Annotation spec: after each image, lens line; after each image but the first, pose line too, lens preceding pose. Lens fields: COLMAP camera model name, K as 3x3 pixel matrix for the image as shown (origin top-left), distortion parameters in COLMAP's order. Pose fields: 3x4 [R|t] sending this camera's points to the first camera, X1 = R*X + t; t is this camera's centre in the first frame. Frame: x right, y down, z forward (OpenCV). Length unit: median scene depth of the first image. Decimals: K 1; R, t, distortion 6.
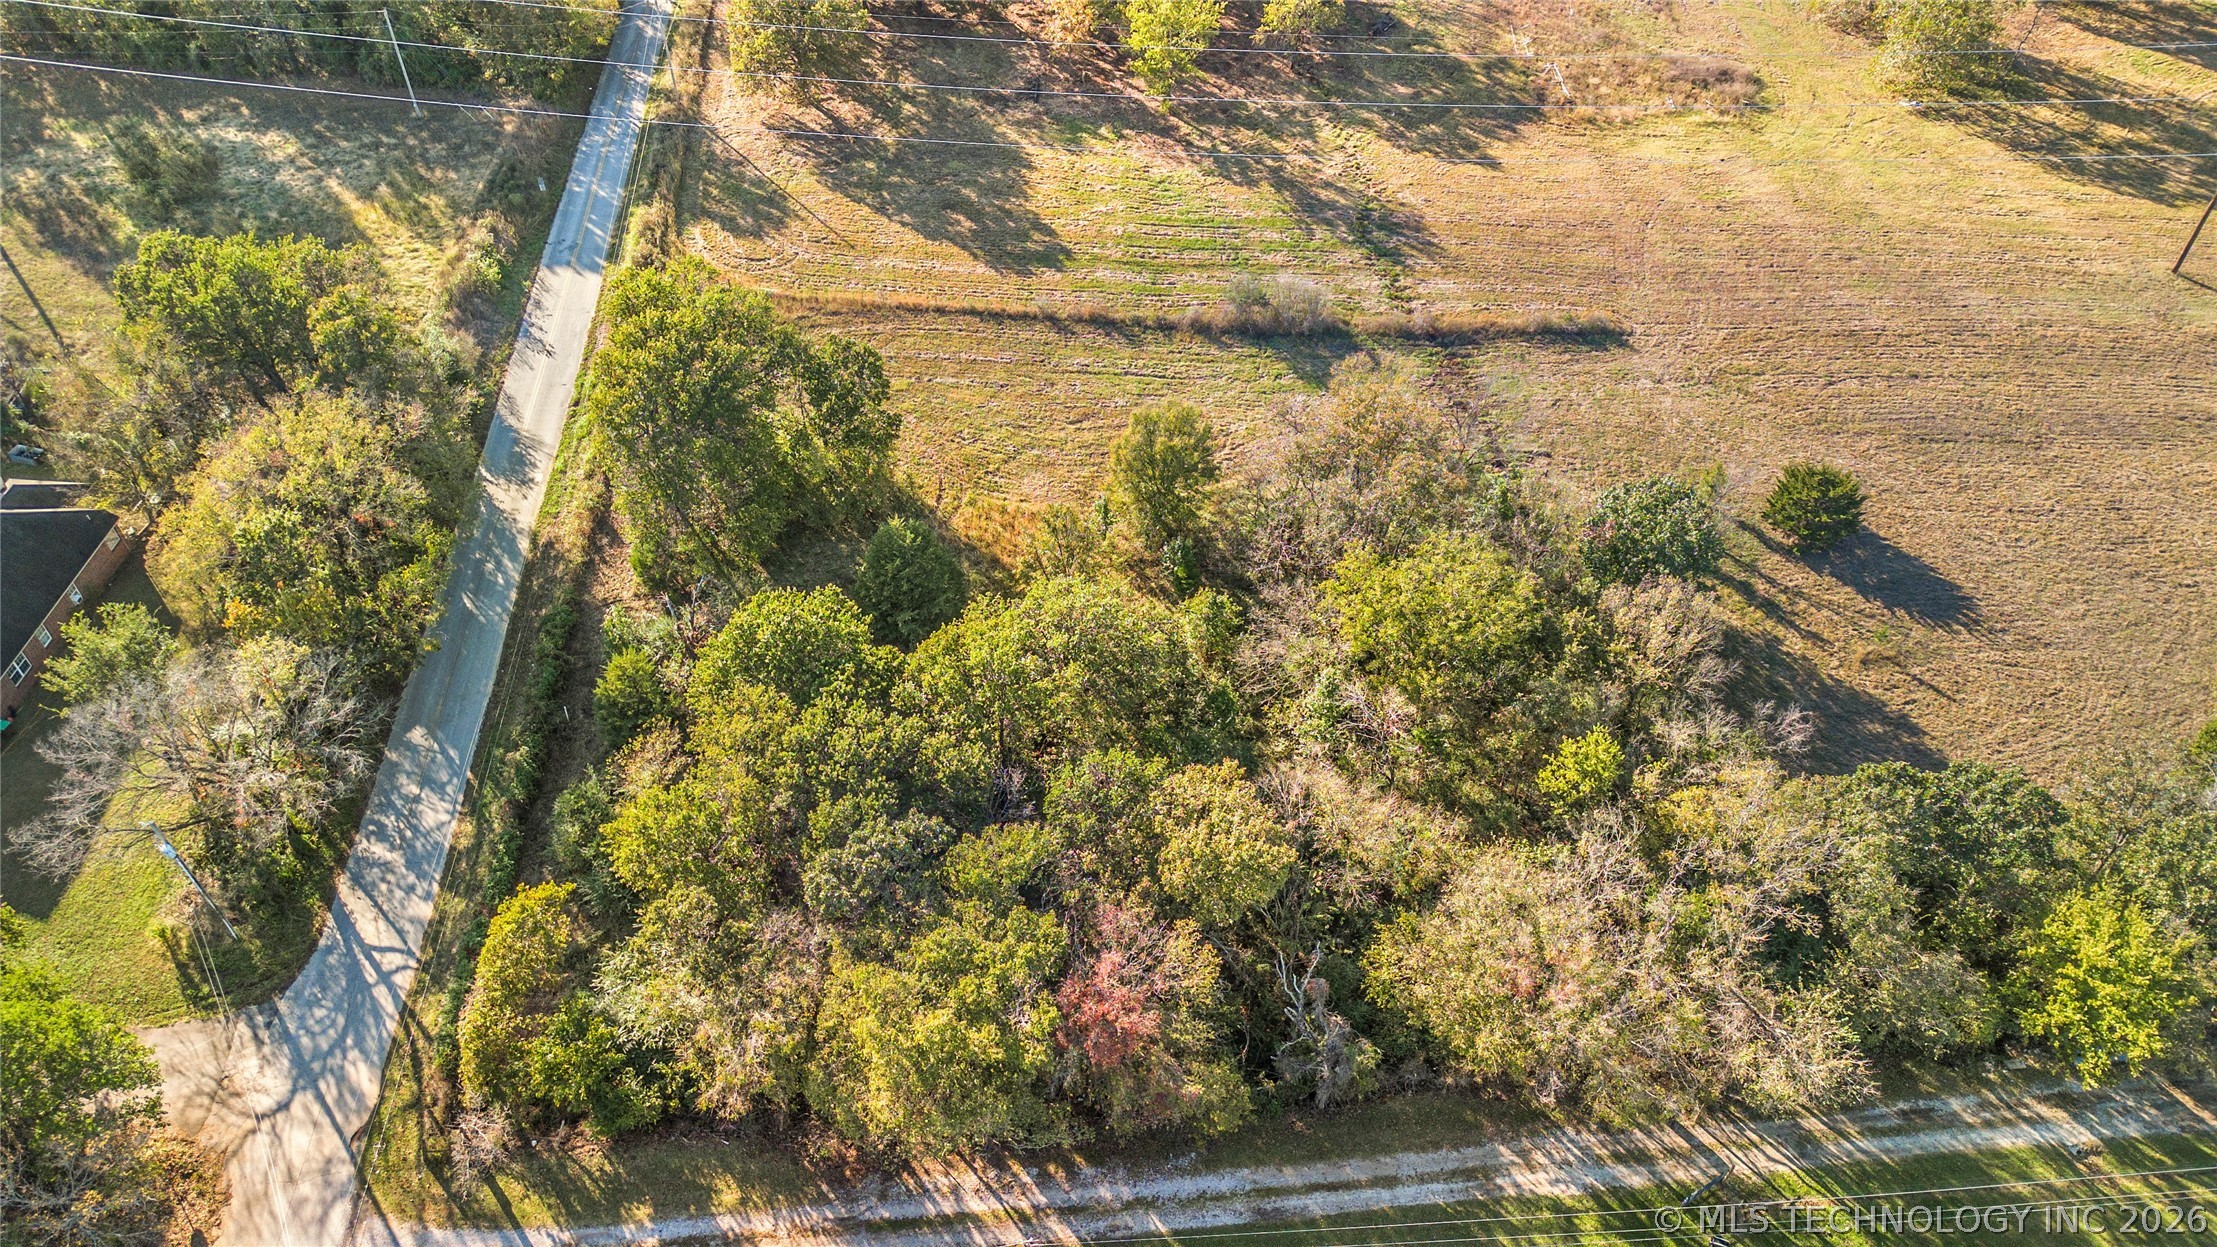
lens RADIAL K [[1570.7, 0, 1117.2], [0, 1570.7, 626.0], [0, 0, 1]] dist [0.086346, -0.088254]
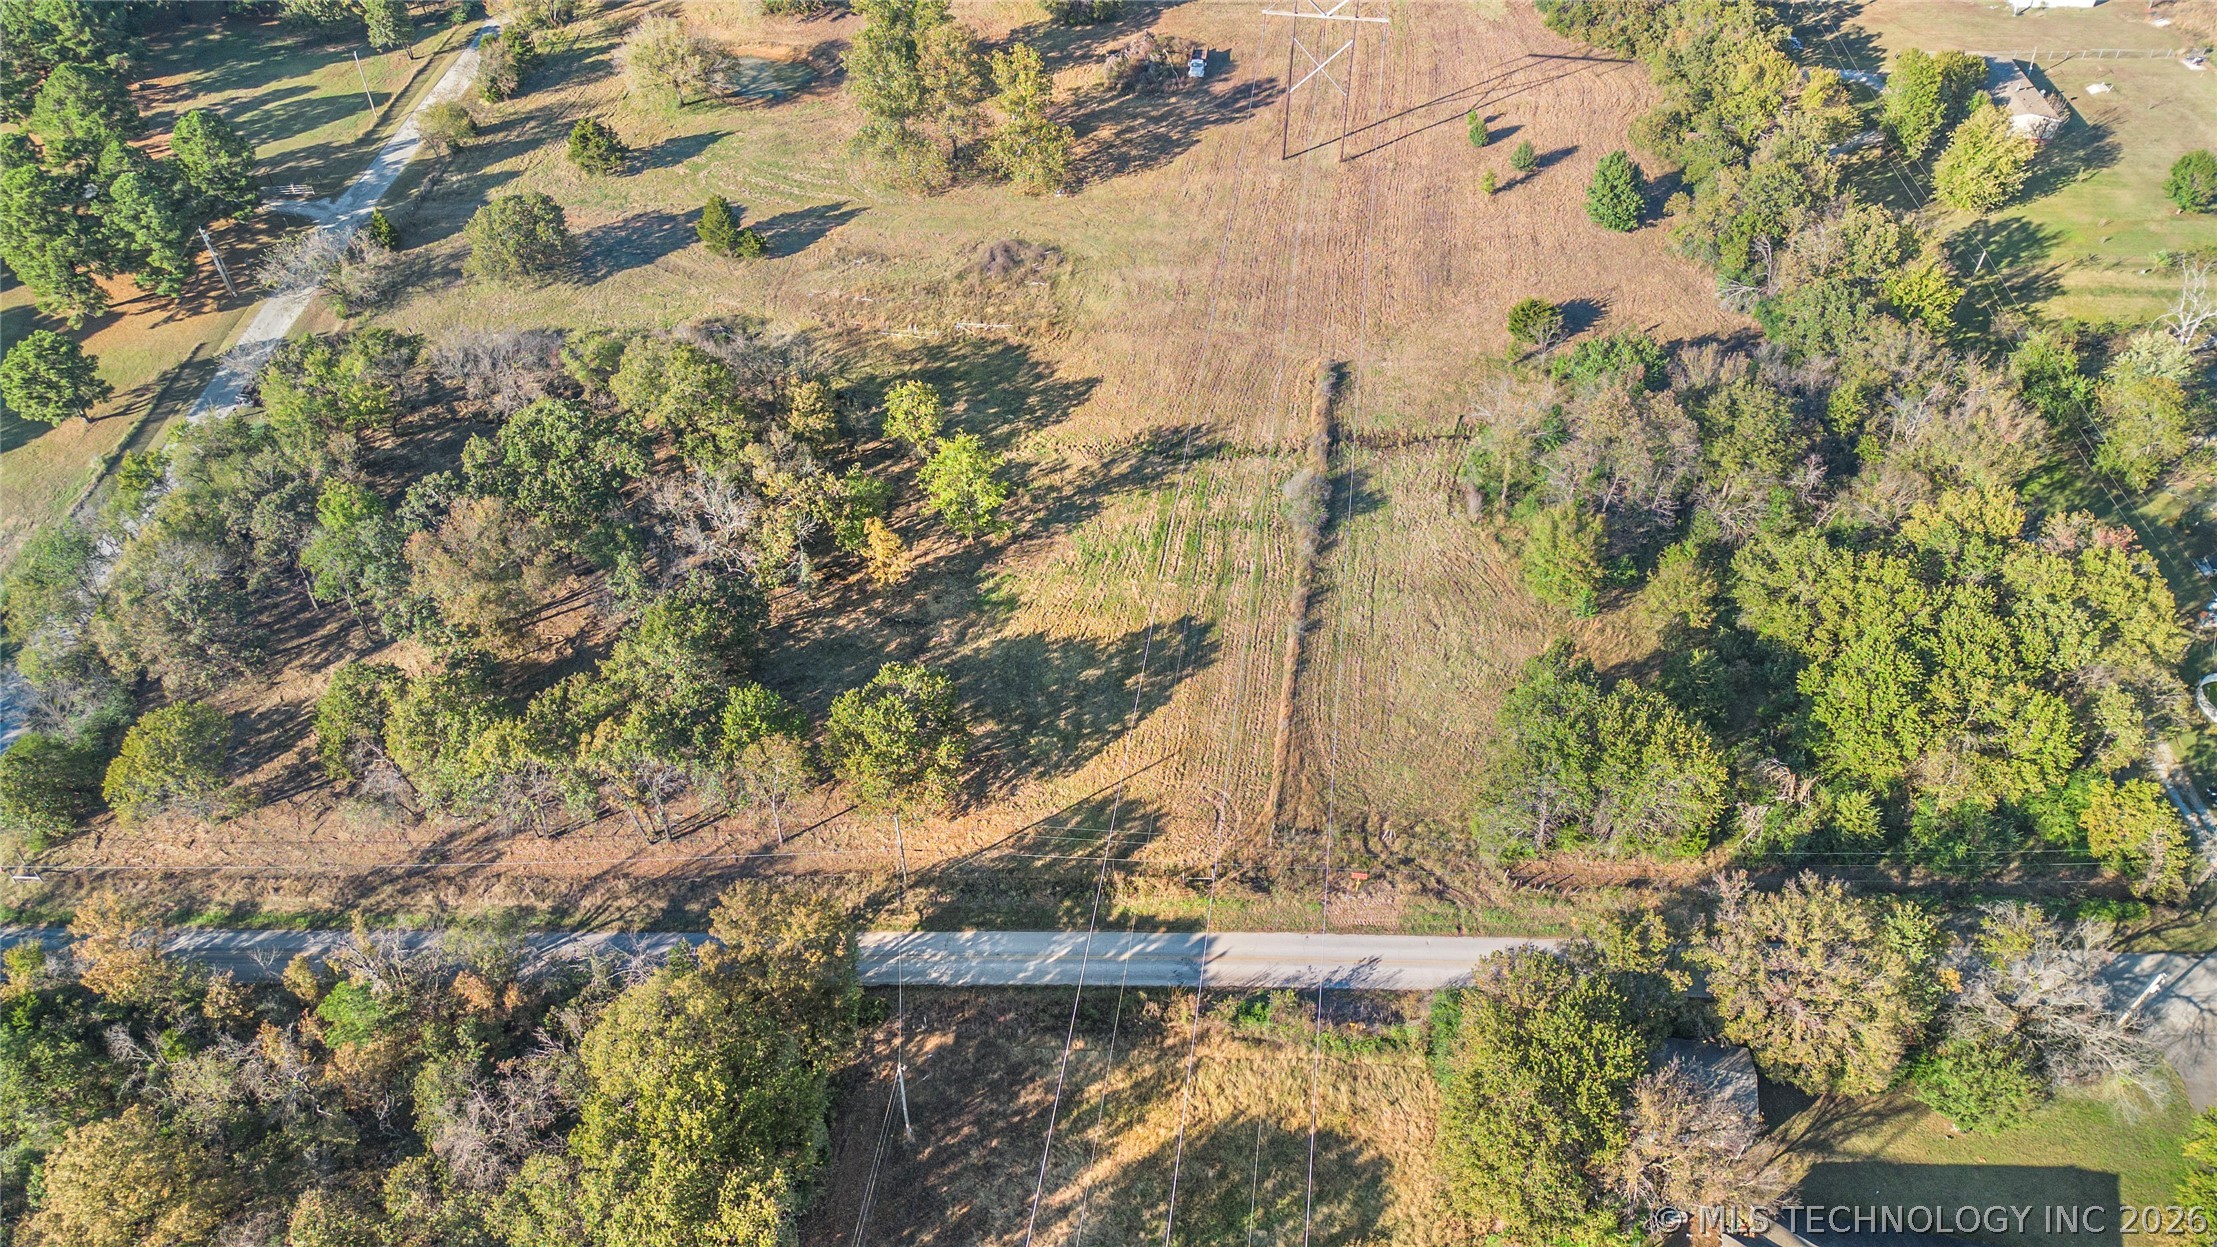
lens RADIAL K [[1570.7, 0, 1117.2], [0, 1570.7, 626.0], [0, 0, 1]] dist [0.086346, -0.088254]
pose [[0.116214, -0.705888, 0.698725, -0.835221], [0.710064, 0.550941, 0.438490, -0.764879], [-0.694481, 0.445181, 0.565253, 0.370021]]
